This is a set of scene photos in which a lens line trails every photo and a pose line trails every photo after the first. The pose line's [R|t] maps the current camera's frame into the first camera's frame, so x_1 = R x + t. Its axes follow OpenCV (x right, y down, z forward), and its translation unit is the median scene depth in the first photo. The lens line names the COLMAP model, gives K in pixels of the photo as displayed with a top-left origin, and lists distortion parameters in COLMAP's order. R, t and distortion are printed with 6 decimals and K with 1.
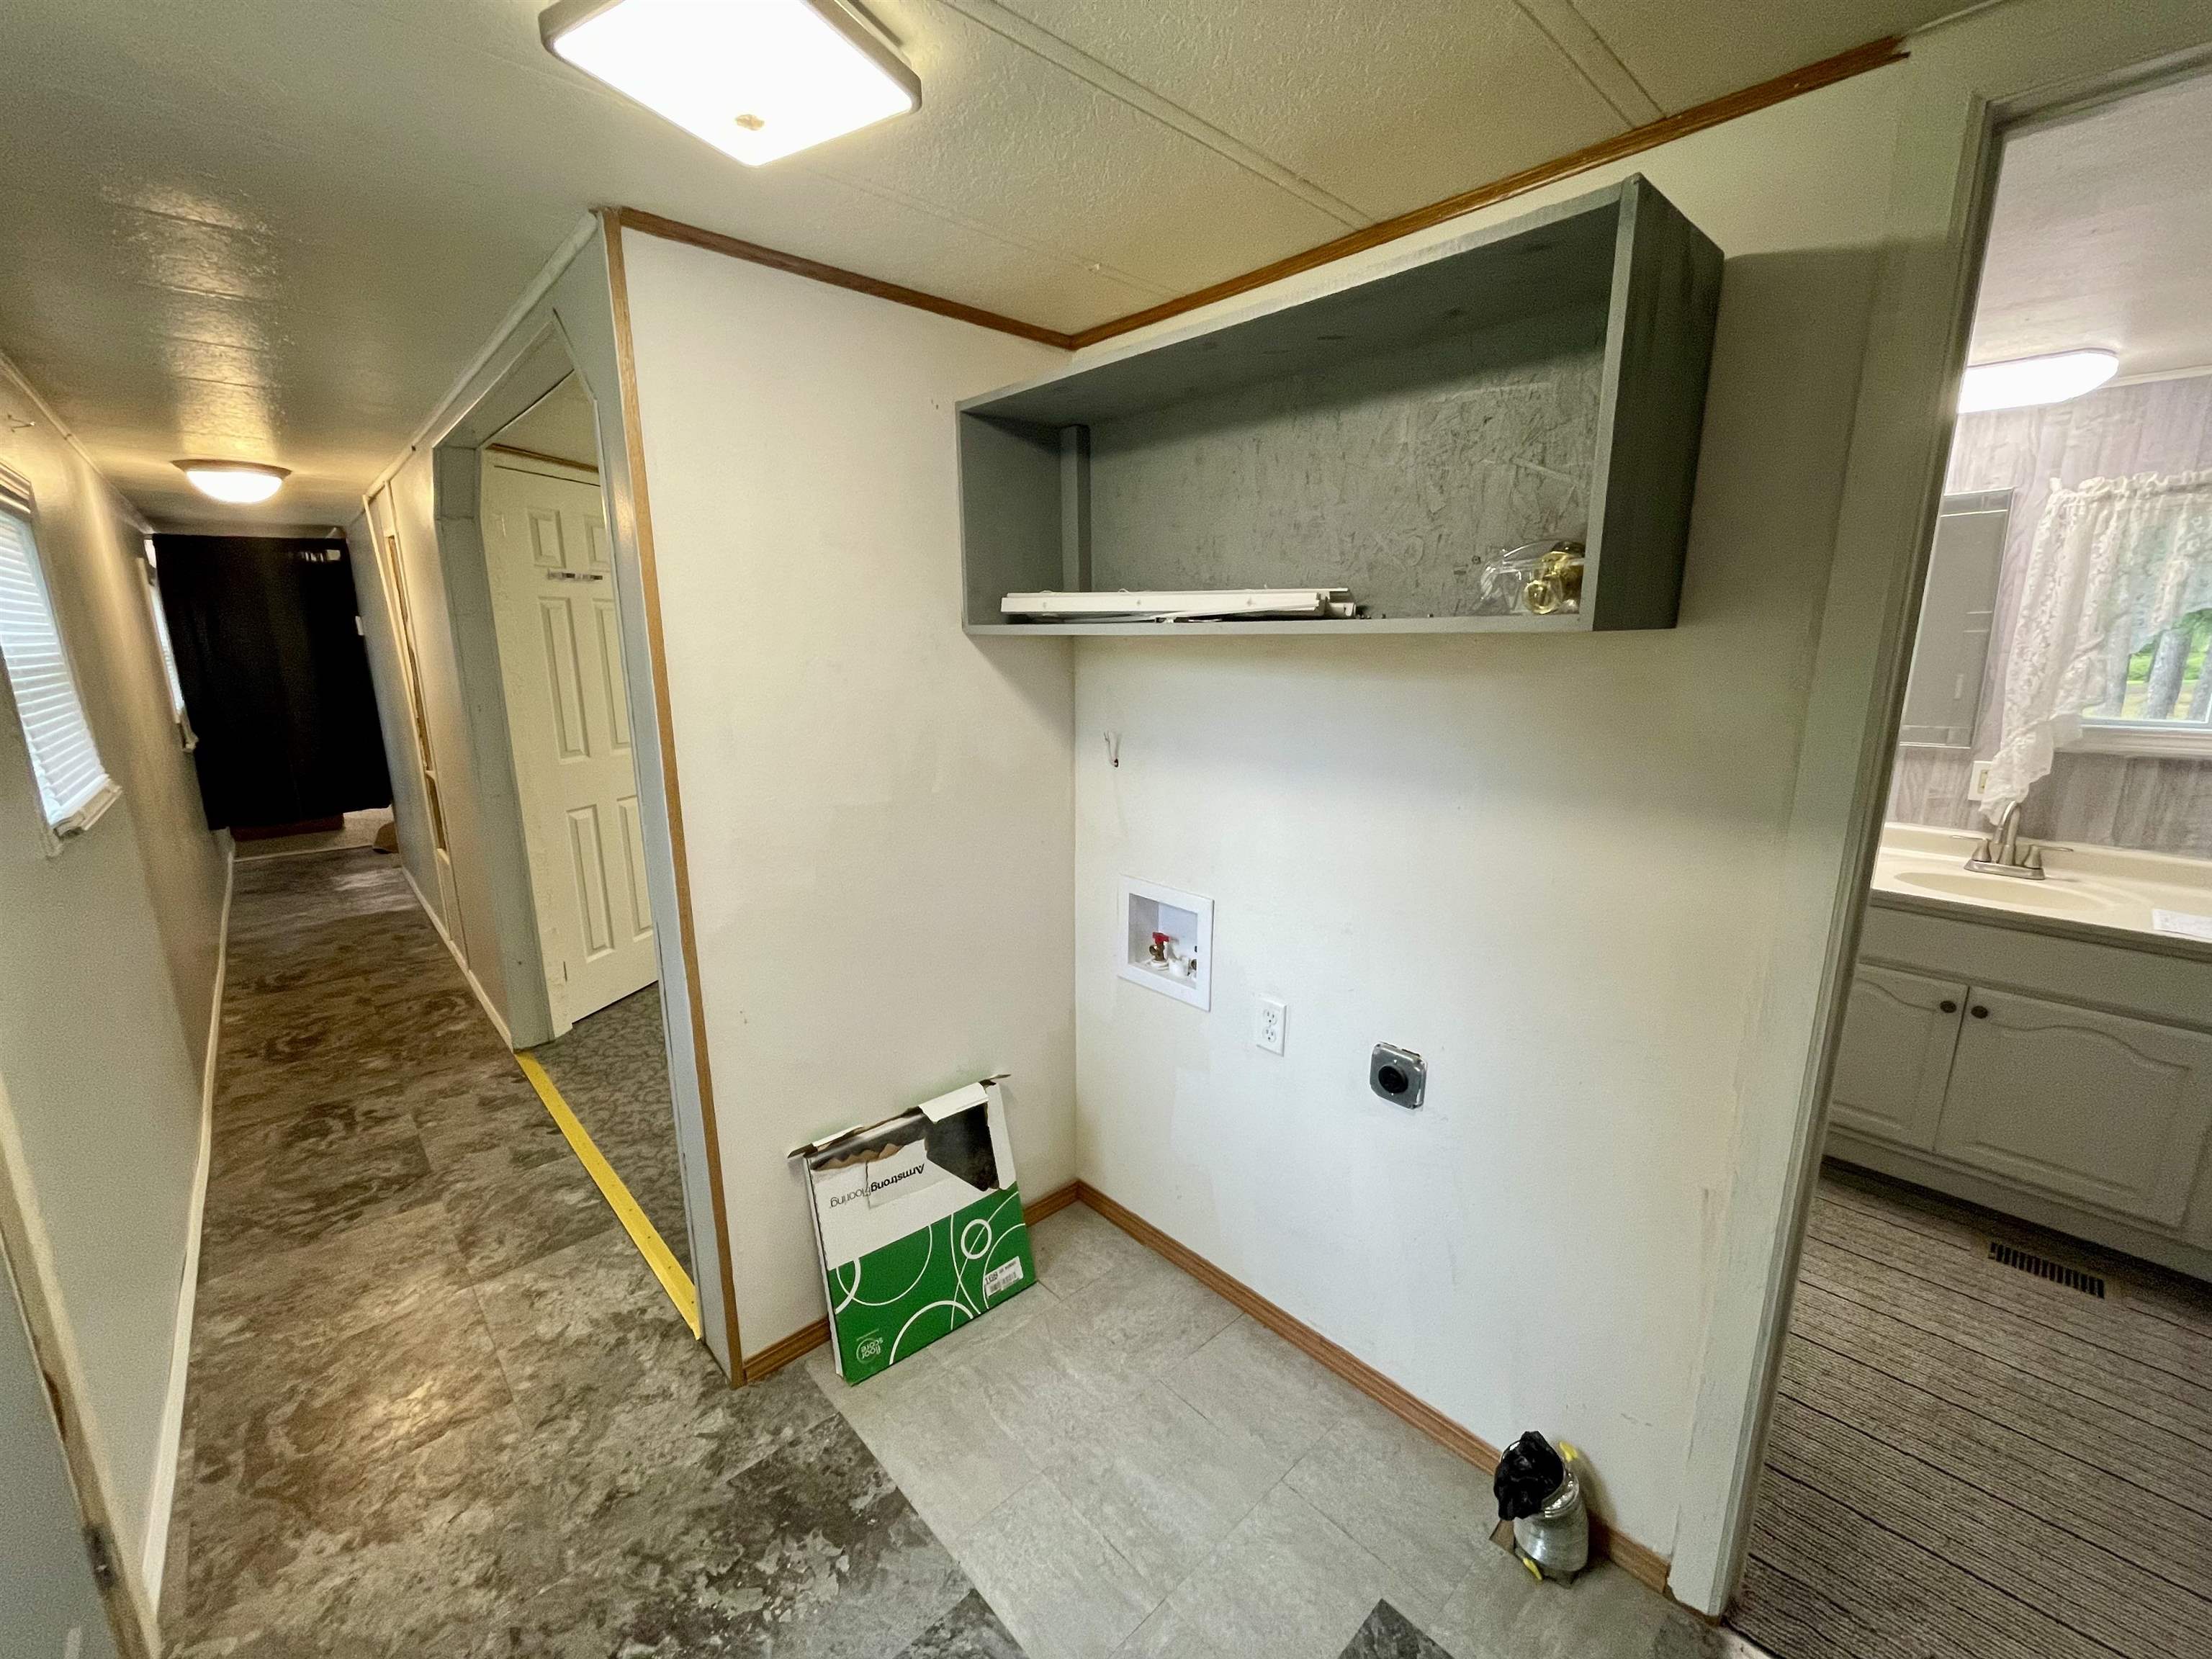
lens RADIAL K [[899.8, 0, 1109.6], [0, 899.8, 828.7], [0, 0, 1]] dist [-0.001701, -0.000561]
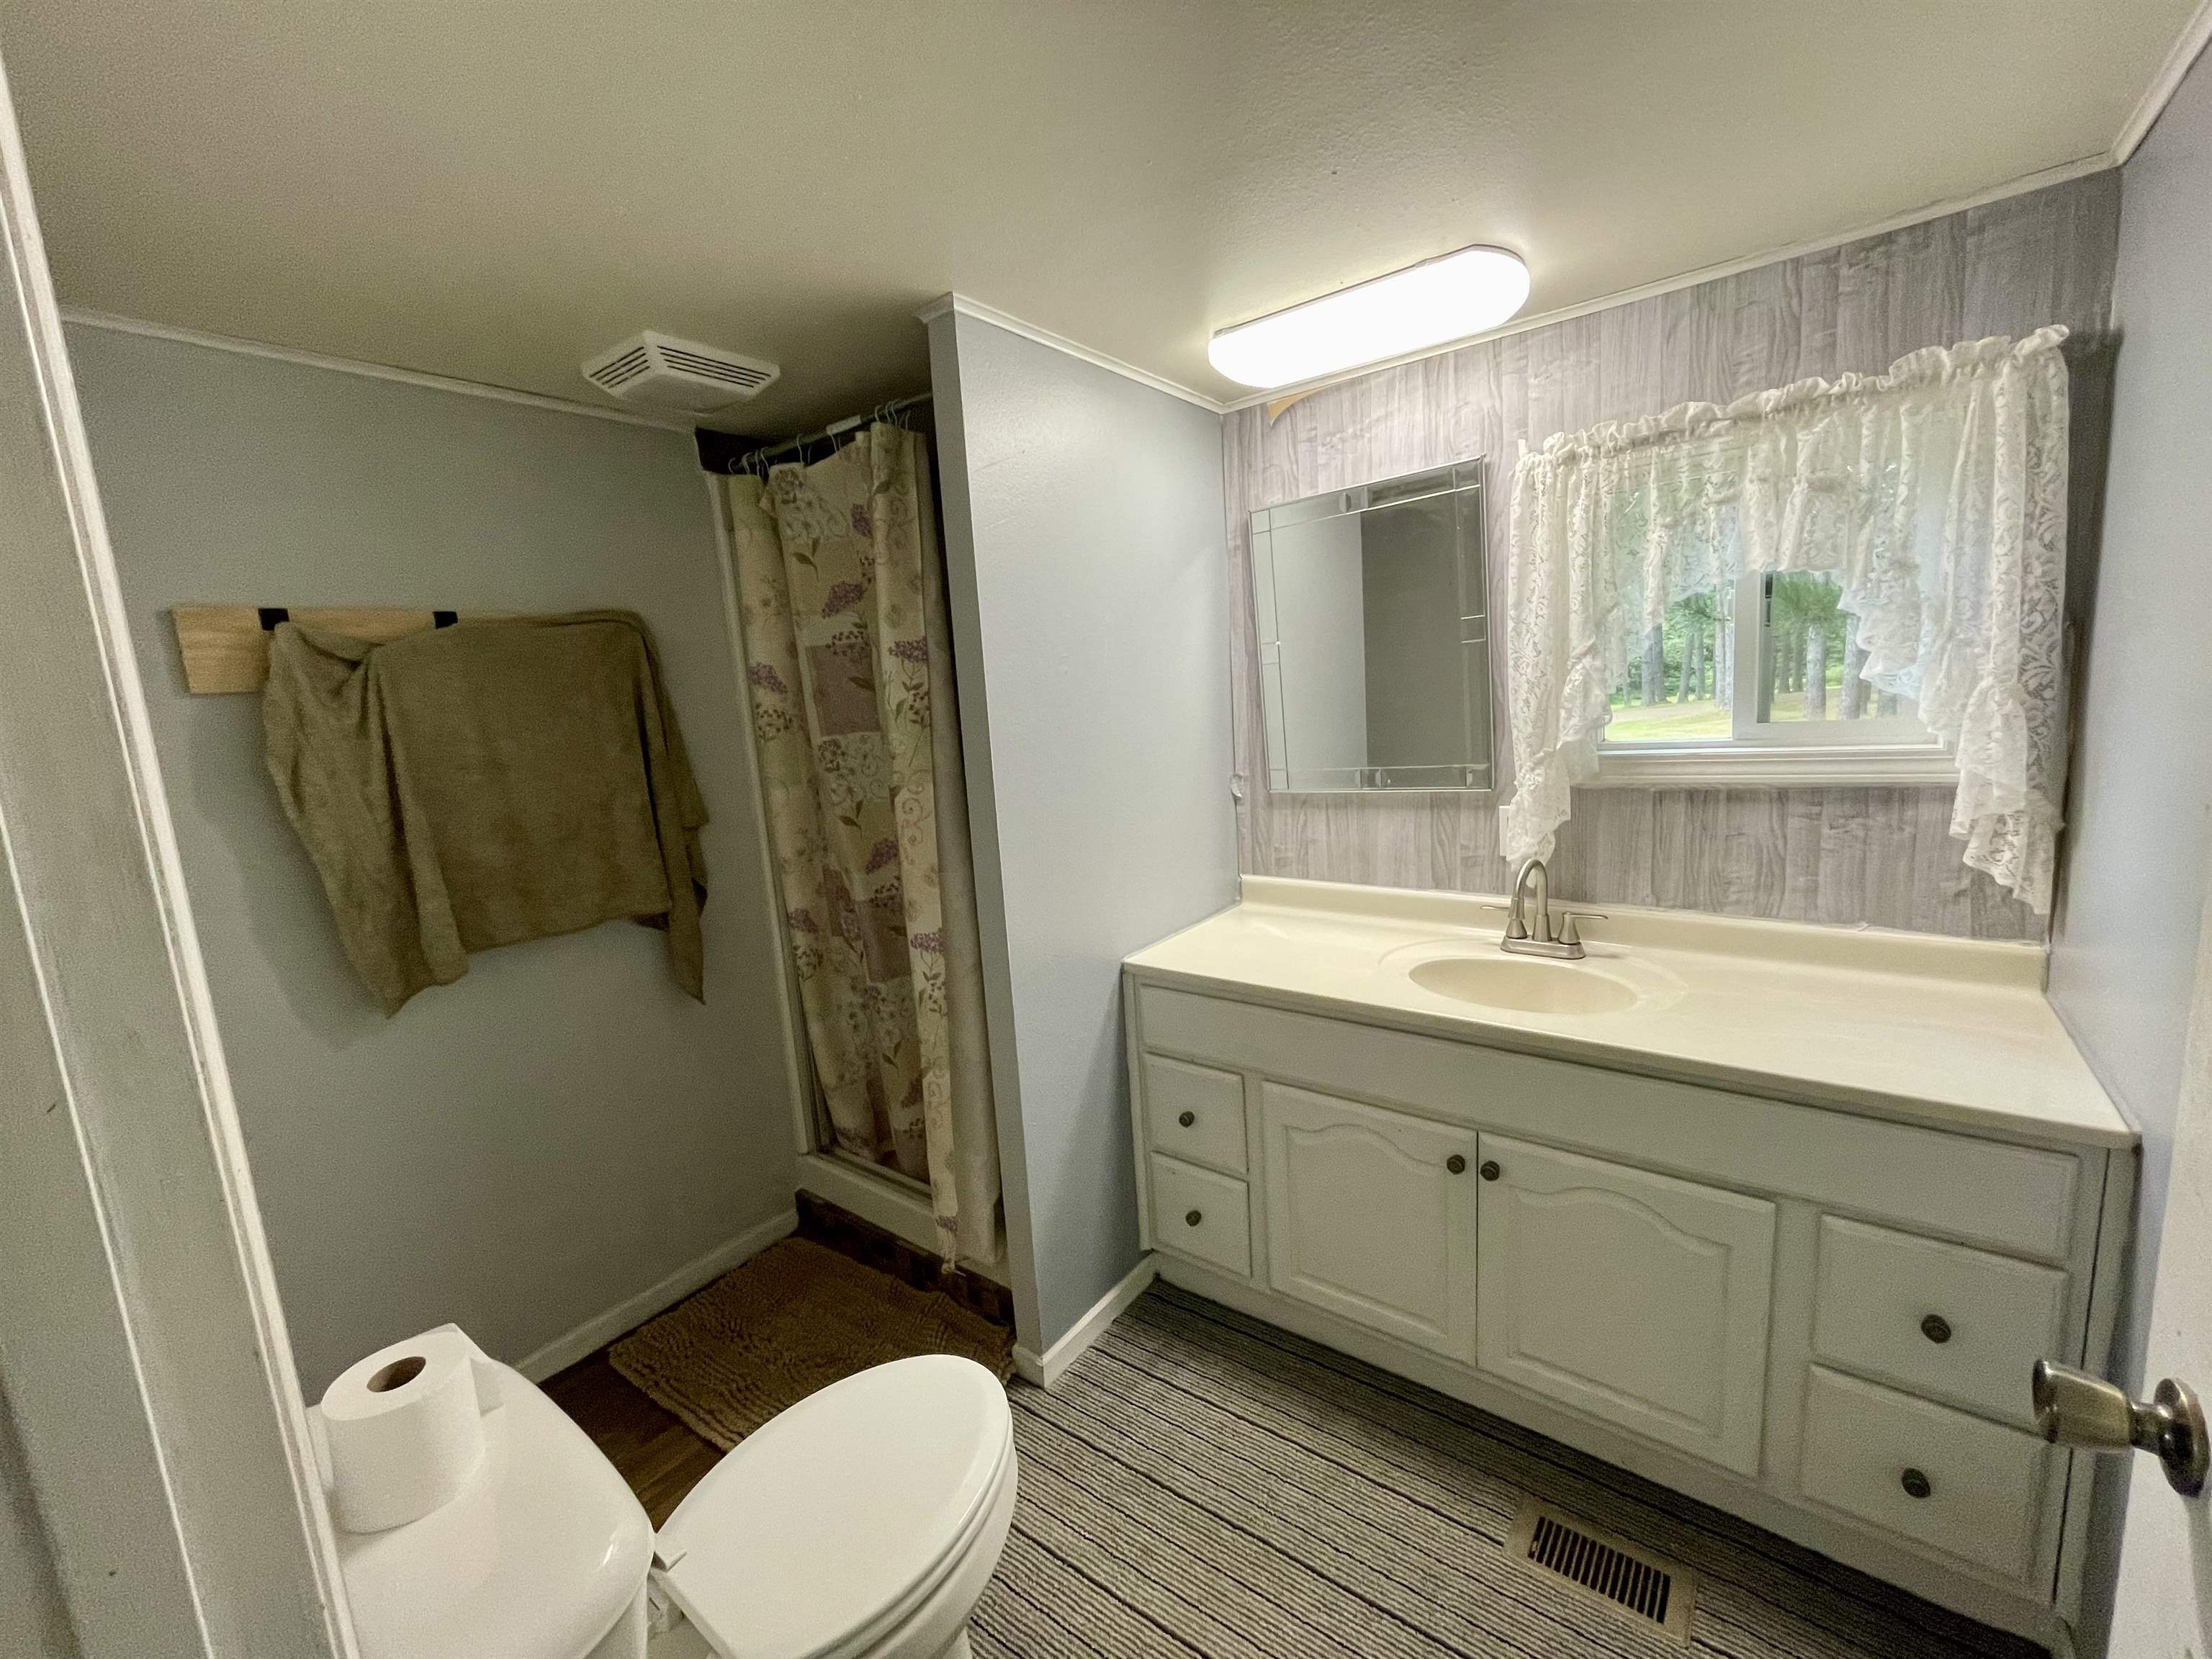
lens RADIAL K [[899.8, 0, 1109.6], [0, 899.8, 828.7], [0, 0, 1]] dist [-0.001701, -0.000561]
pose [[0.984411, -0.084150, 0.154444, 0.554216], [0.094219, 0.993798, -0.059063, -0.045307], [-0.148516, 0.072694, 0.986235, 0.311003]]
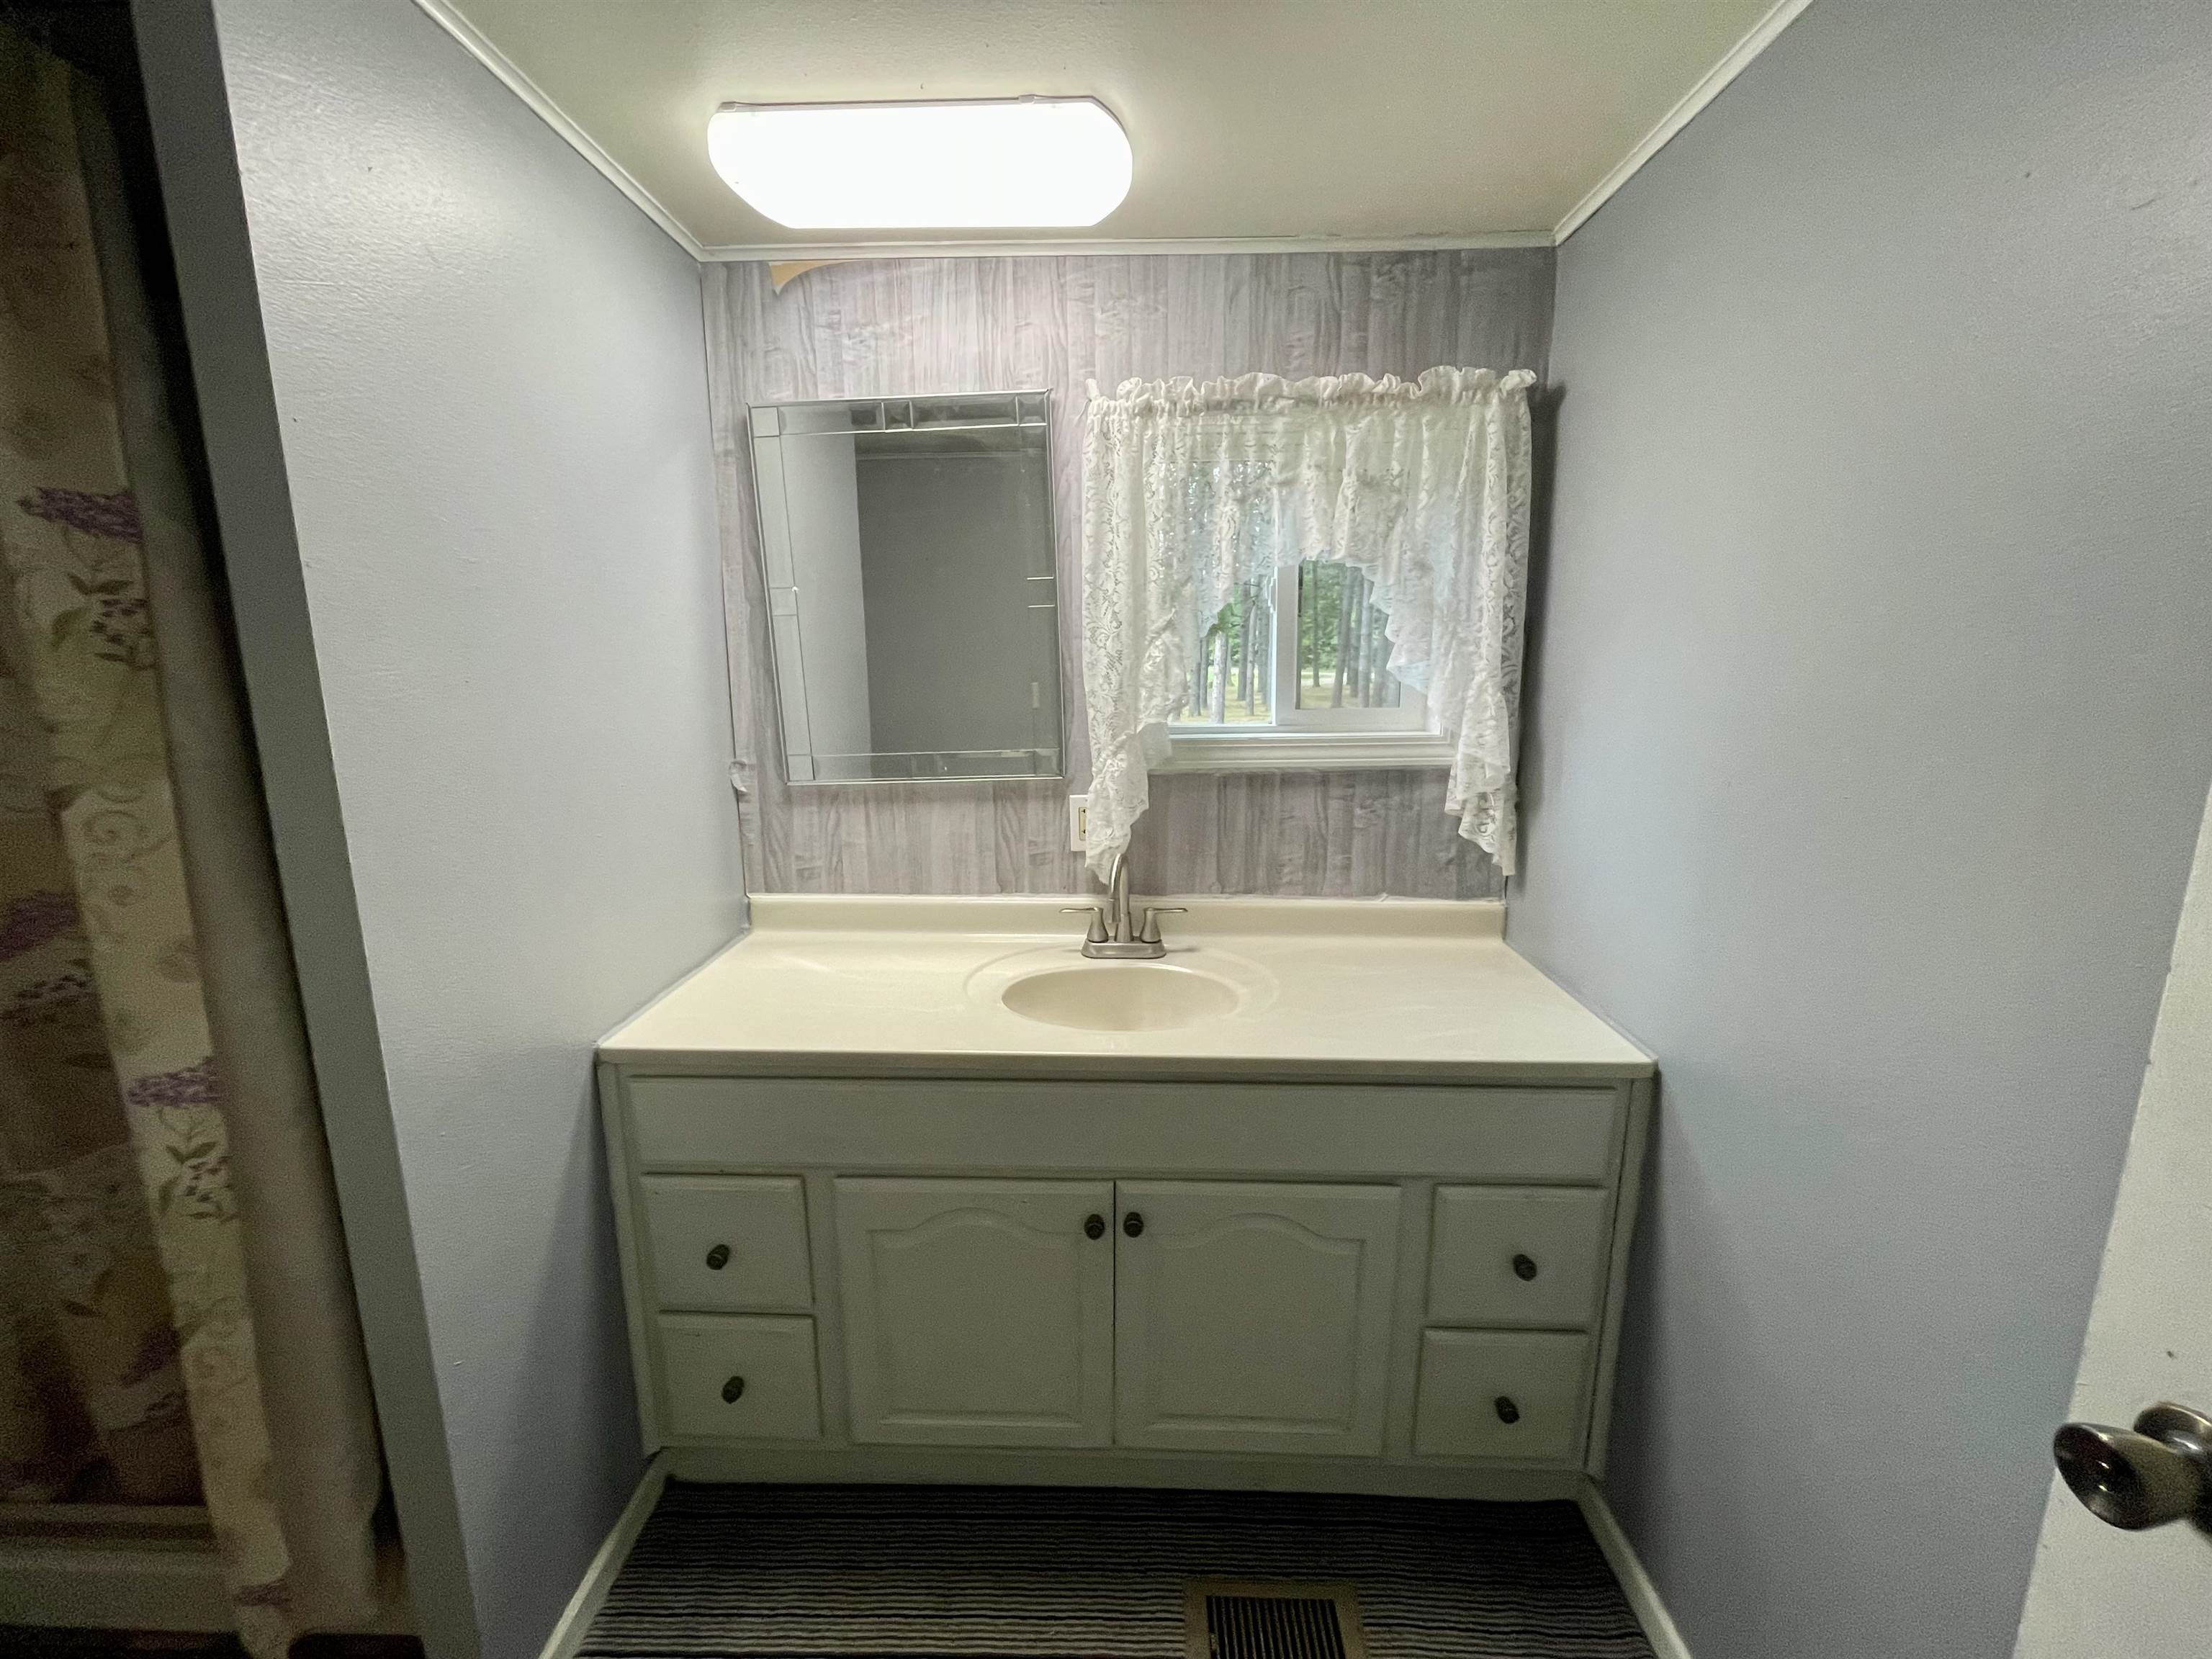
lens RADIAL K [[899.8, 0, 1109.6], [0, 899.8, 828.7], [0, 0, 1]] dist [-0.001701, -0.000561]
pose [[0.701799, -0.131313, 0.700167, 0.538142], [0.150754, 0.987980, 0.034185, -0.074793], [-0.696240, 0.081562, 0.713160, 0.527523]]
